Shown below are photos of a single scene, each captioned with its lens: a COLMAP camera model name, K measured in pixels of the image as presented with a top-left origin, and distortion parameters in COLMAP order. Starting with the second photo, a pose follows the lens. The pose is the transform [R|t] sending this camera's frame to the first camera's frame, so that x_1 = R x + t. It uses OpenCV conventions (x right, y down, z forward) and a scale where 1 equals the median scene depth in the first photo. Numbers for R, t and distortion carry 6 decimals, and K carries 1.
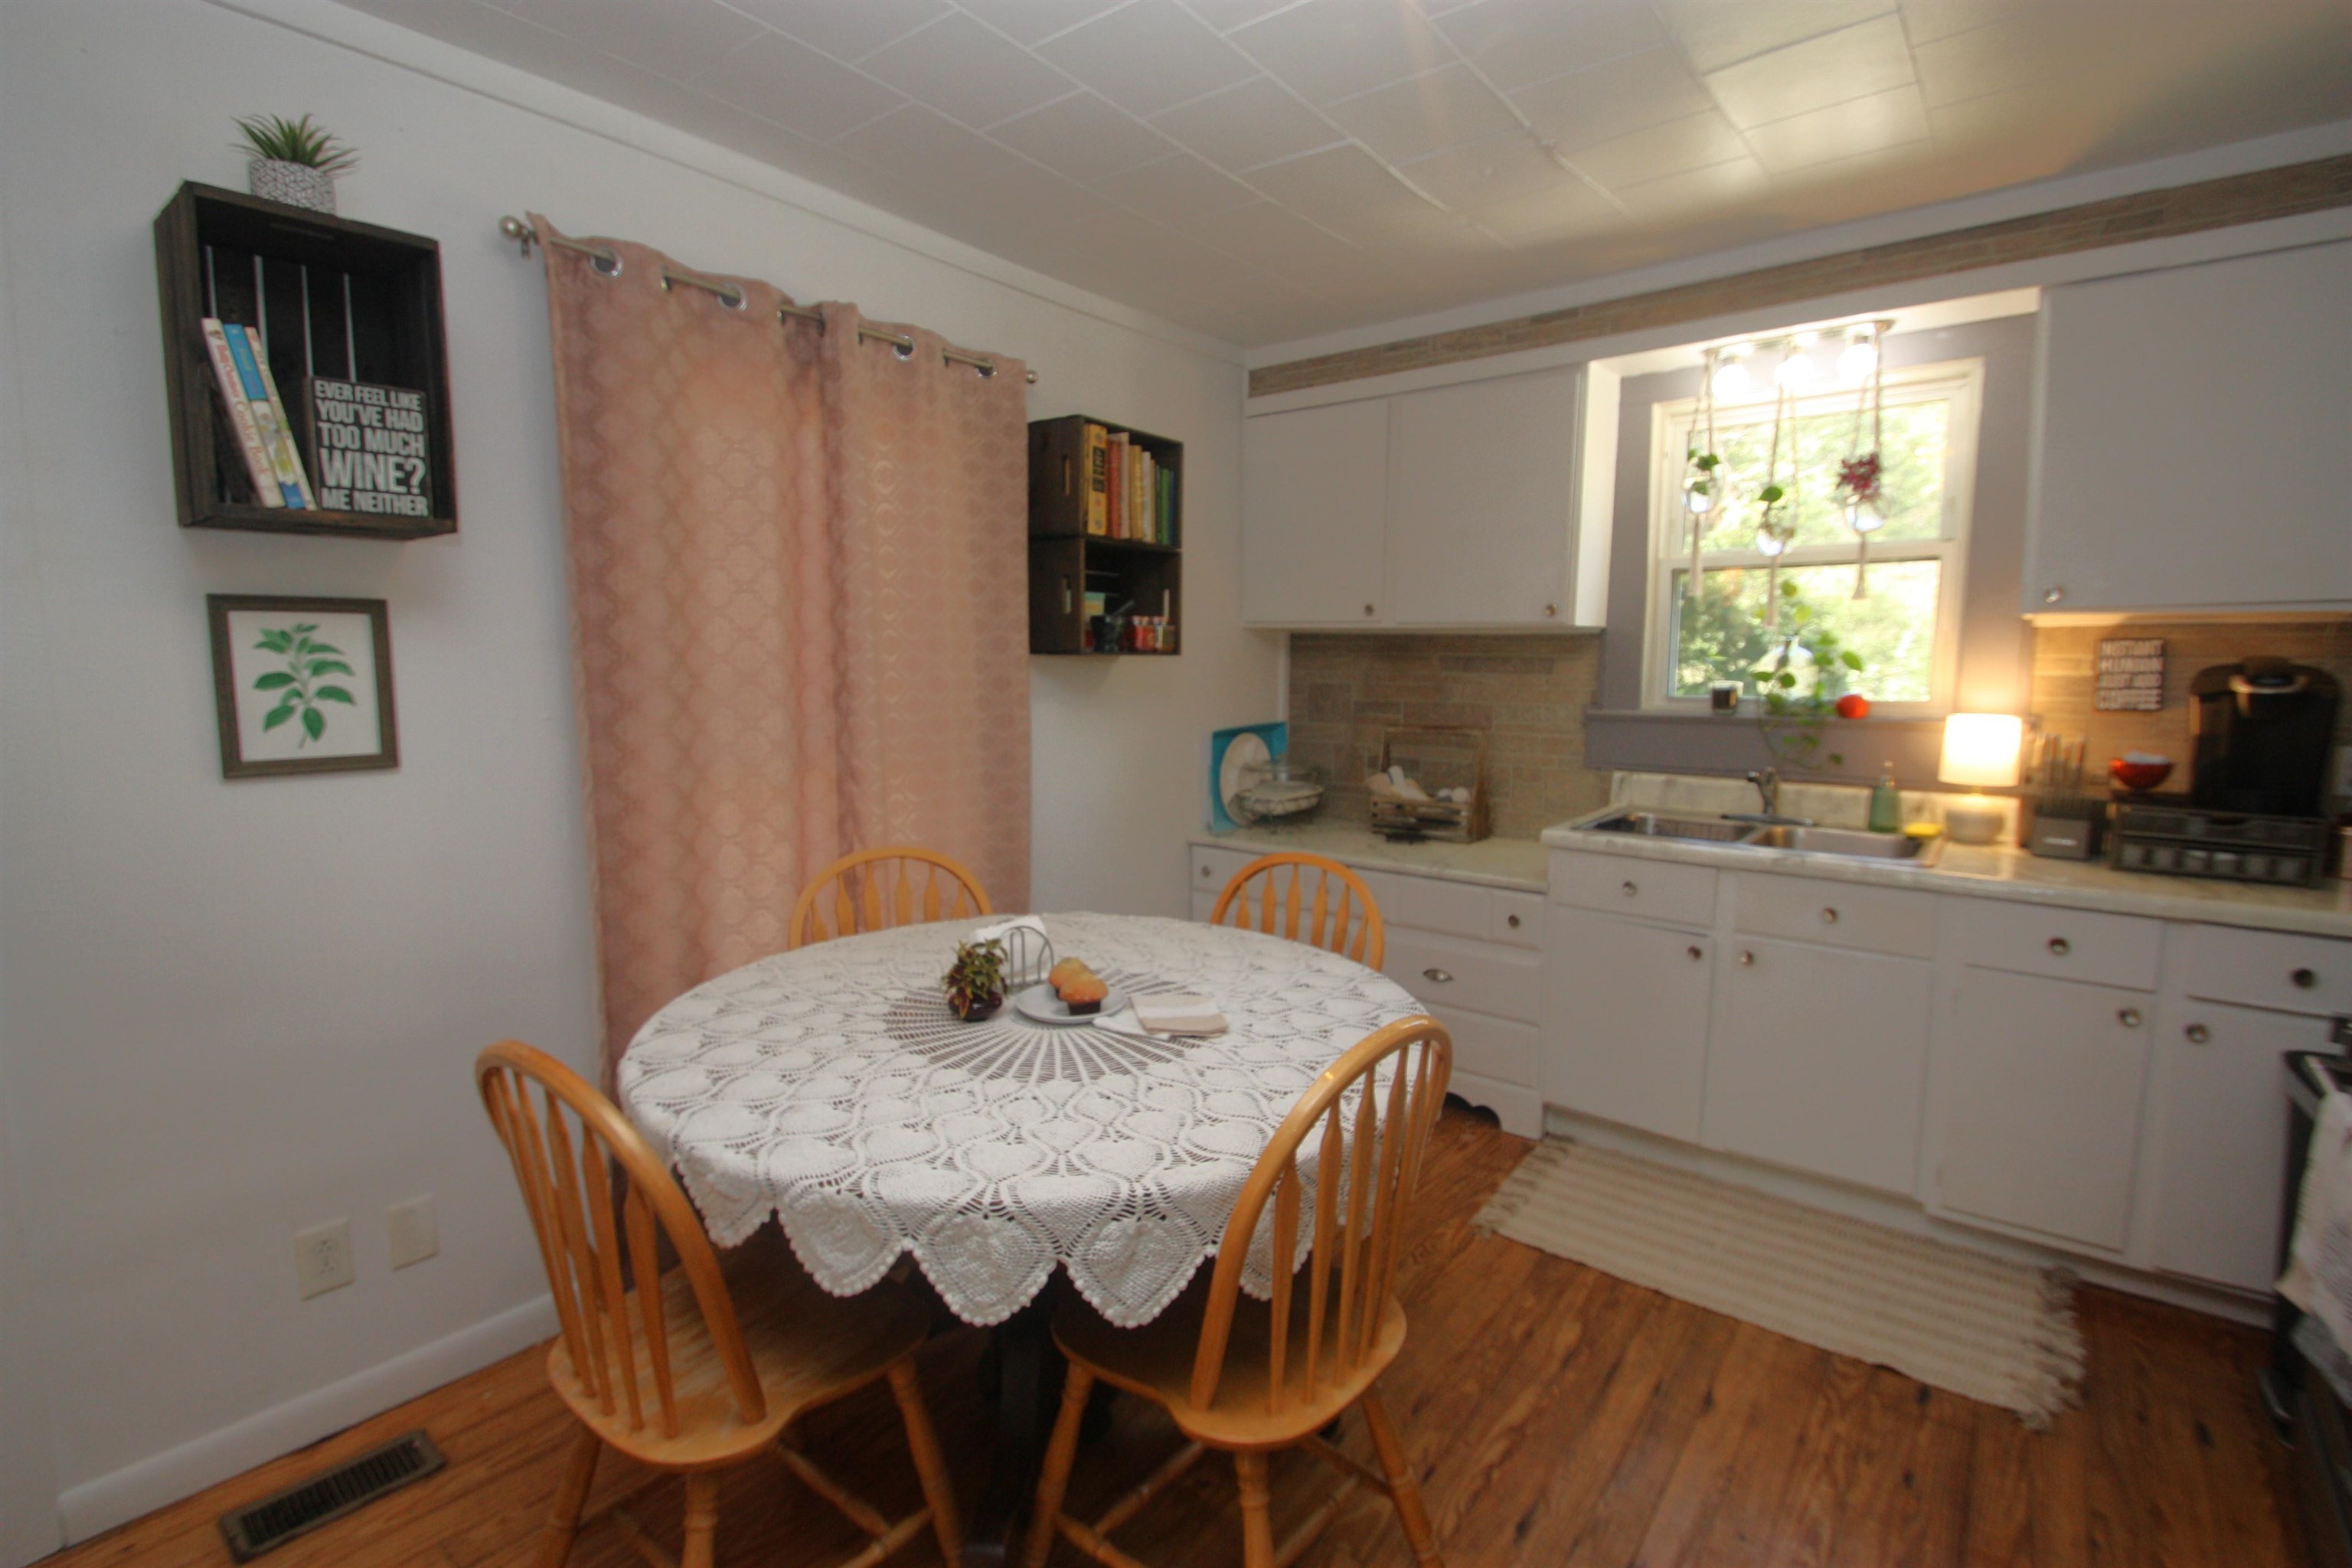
lens RADIAL K [[1080.4, 0, 1167.4], [0, 1080.4, 776.5], [0, 0, 1]] dist [-0.004544, -0.009122]
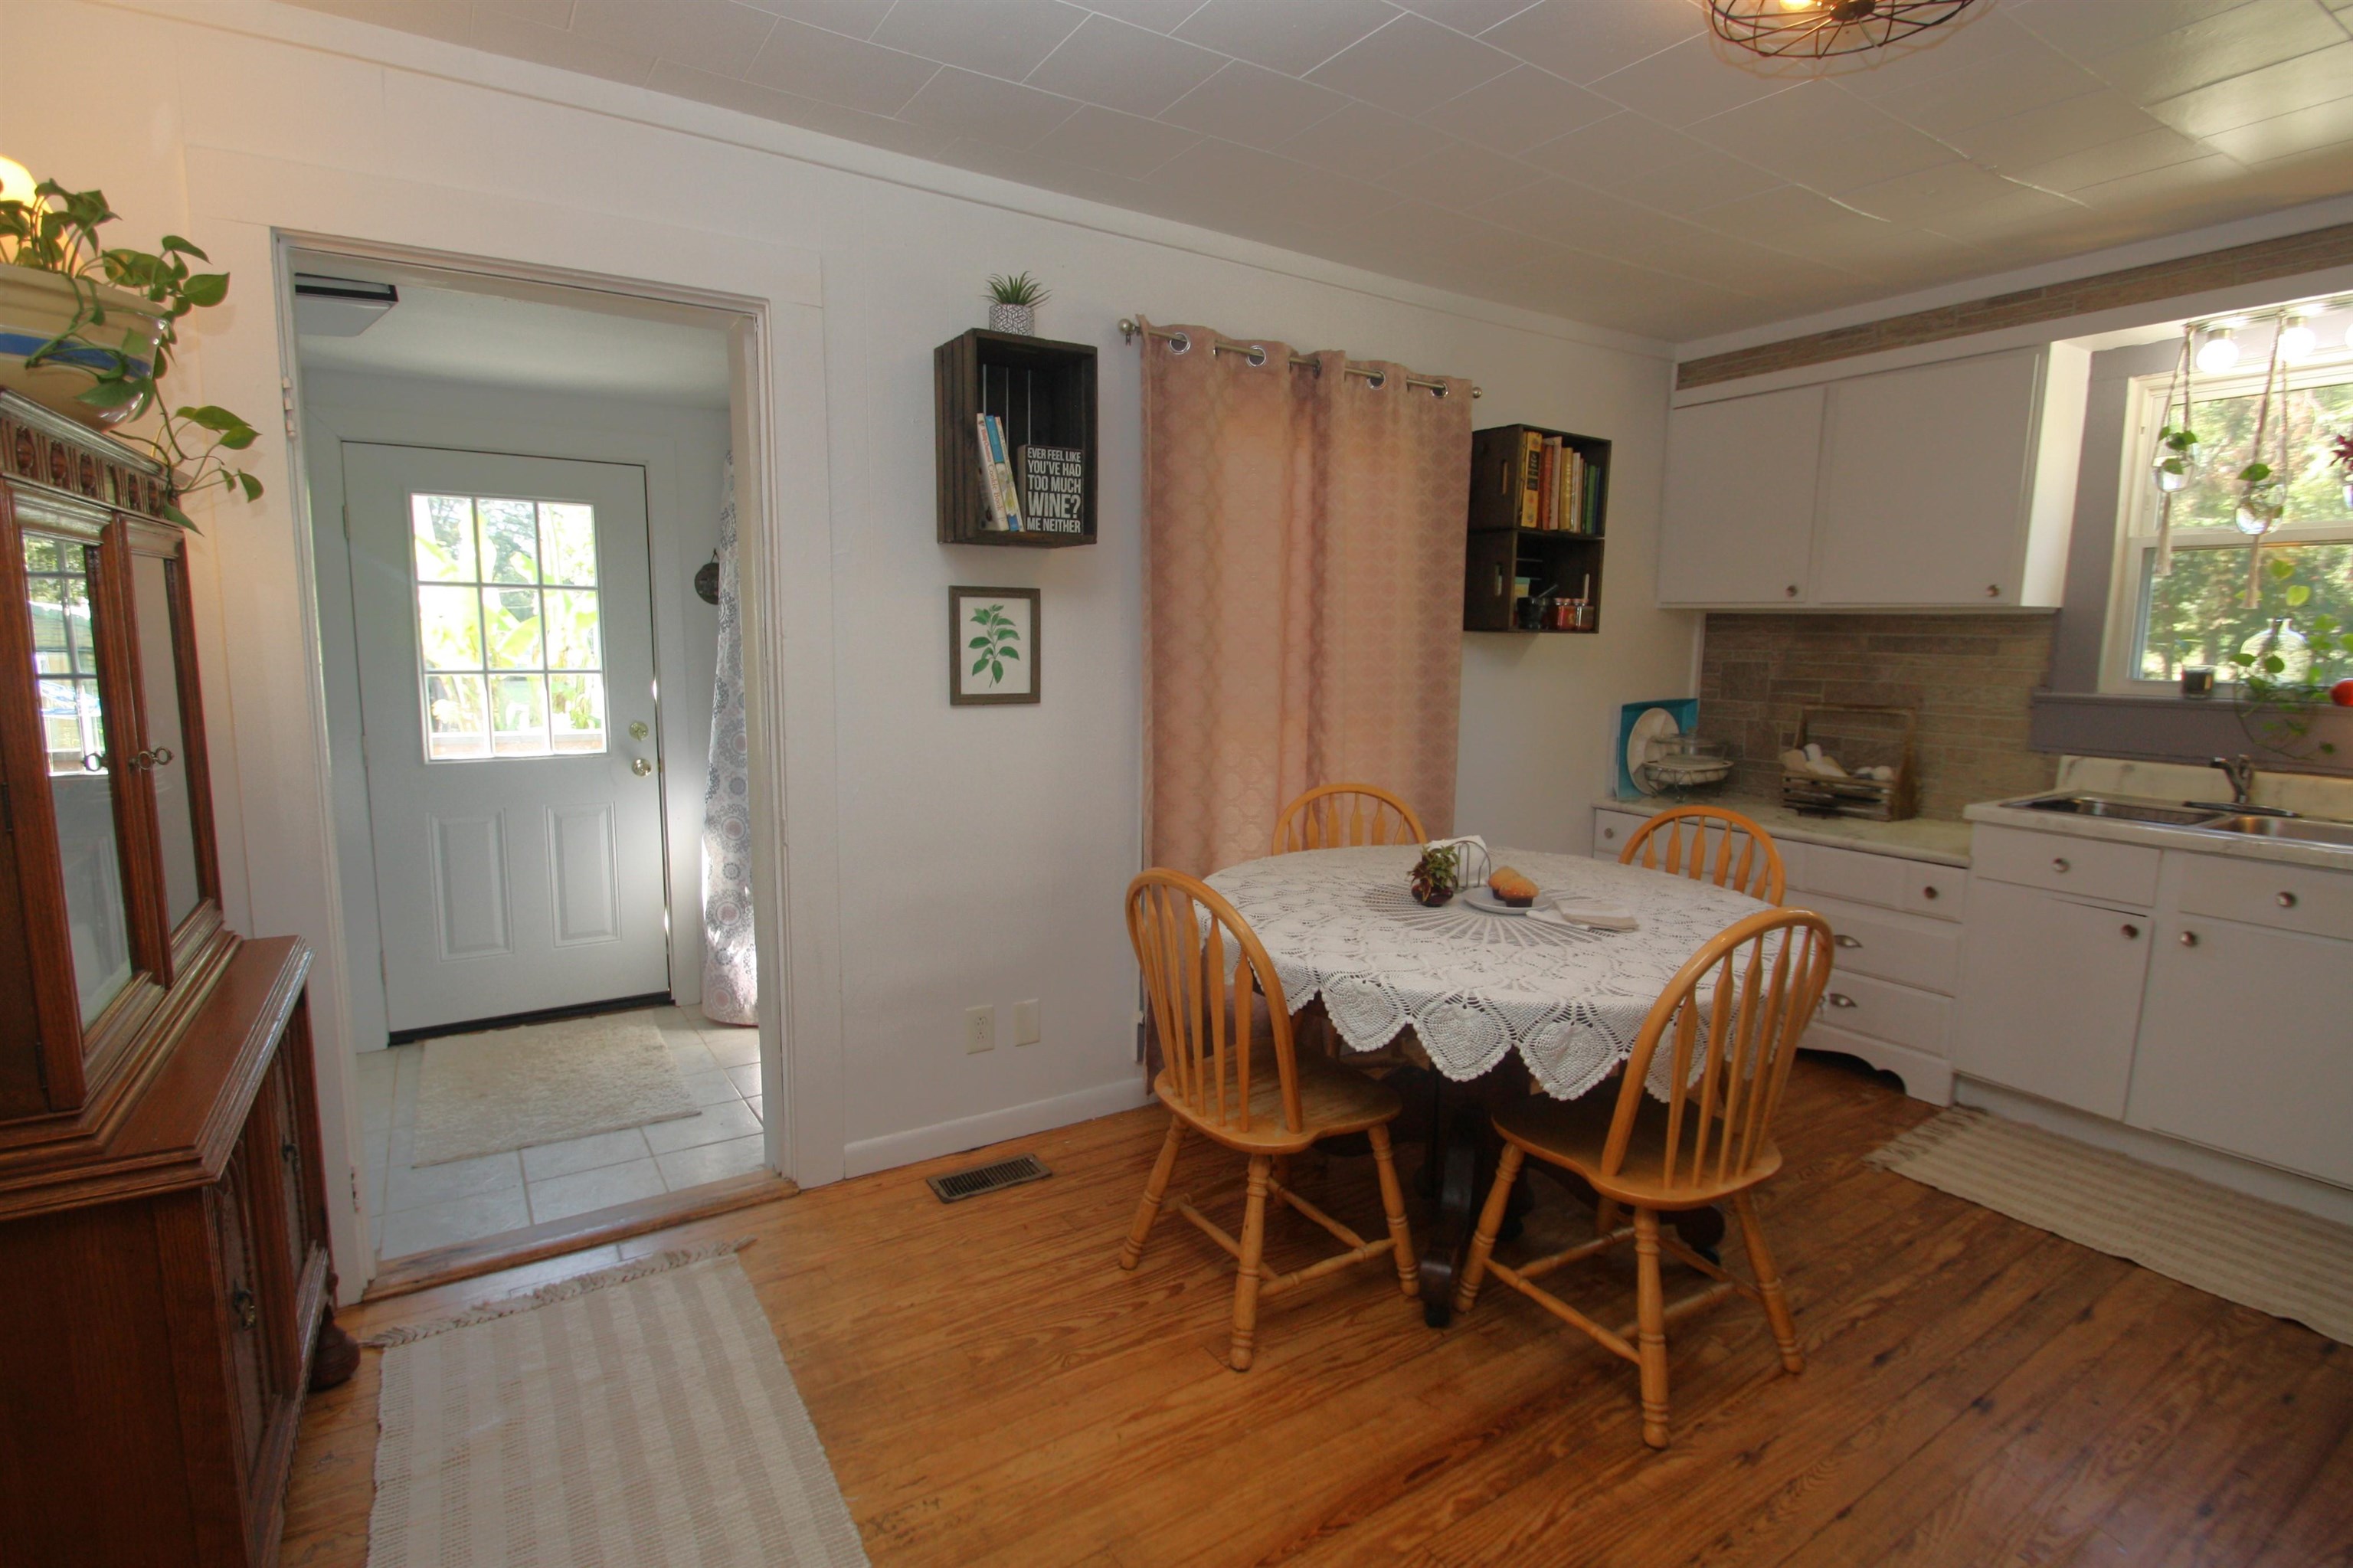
lens RADIAL K [[1123.5, 0, 1174.0], [0, 1123.5, 779.6], [0, 0, 1]] dist [0.017801, -0.019573]
pose [[0.948449, 0.049416, -0.313053, -0.037940], [-0.044166, 0.998740, 0.023845, 0.036943], [0.313837, -0.008789, 0.949436, -0.290817]]
